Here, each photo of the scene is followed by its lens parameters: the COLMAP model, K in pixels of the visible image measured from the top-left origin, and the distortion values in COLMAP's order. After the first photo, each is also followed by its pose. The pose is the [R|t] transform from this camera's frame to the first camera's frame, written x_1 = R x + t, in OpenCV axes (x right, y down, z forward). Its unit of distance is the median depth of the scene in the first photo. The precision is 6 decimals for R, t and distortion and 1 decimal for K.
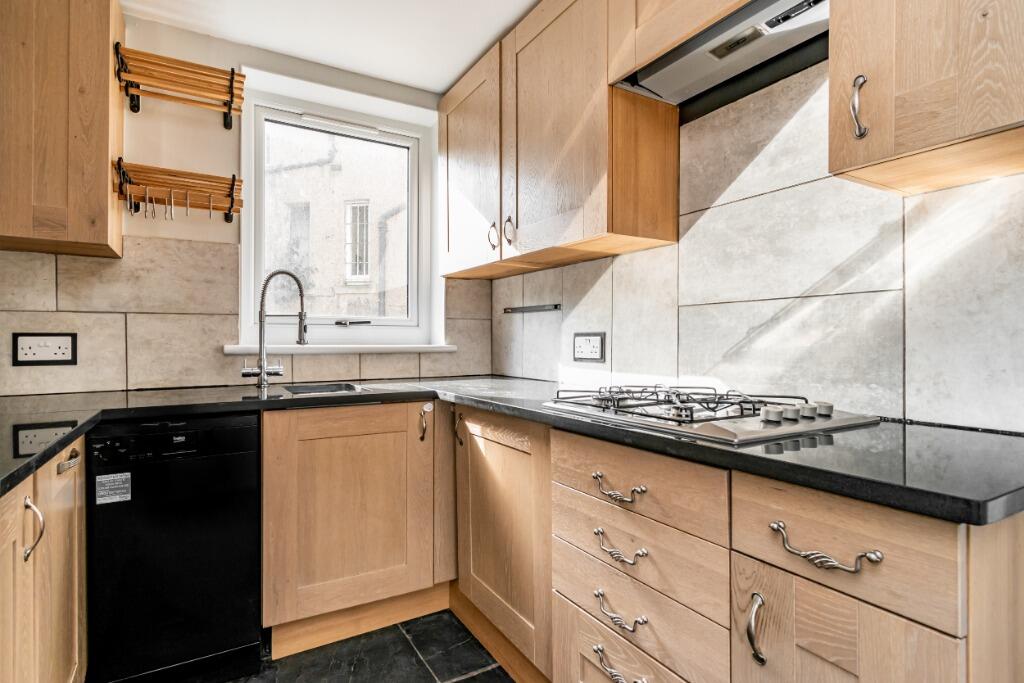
lens RADIAL K [[447.8, 0, 533.6], [0, 447.8, 333.1], [0, 0, 1]] dist [0.000042, 0.000079]
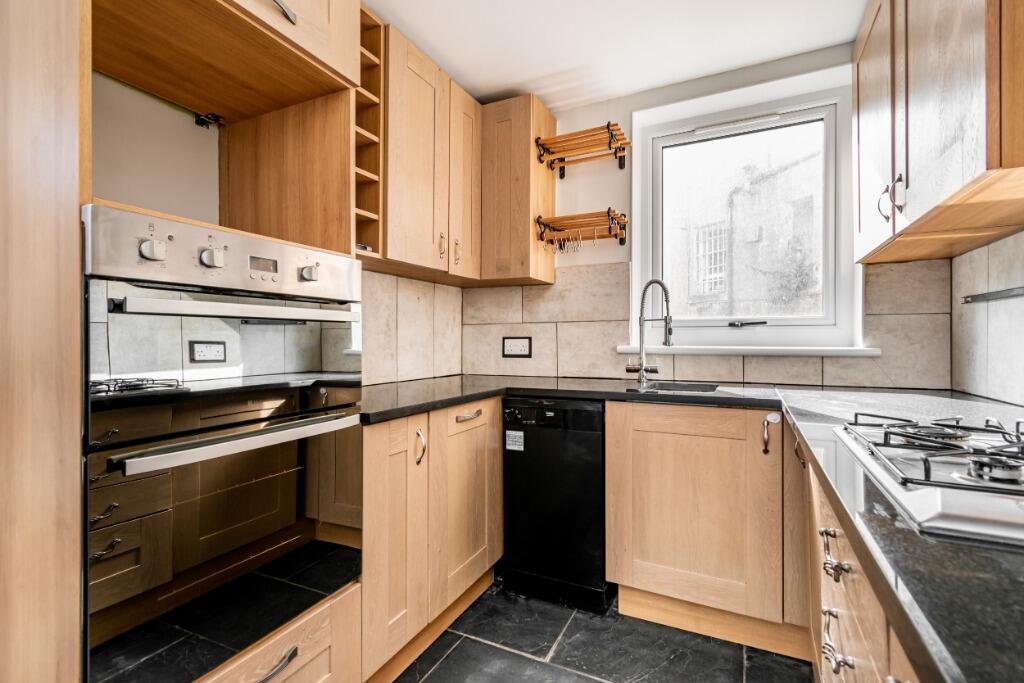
lens RADIAL K [[447.8, 0, 533.6], [0, 447.8, 333.1], [0, 0, 1]] dist [0.000042, 0.000079]
pose [[0.607245, -0.014182, -0.794388, 0.157449], [0.011488, 0.999893, -0.009069, 0.000993], [0.794432, -0.003619, 0.607343, 0.074850]]
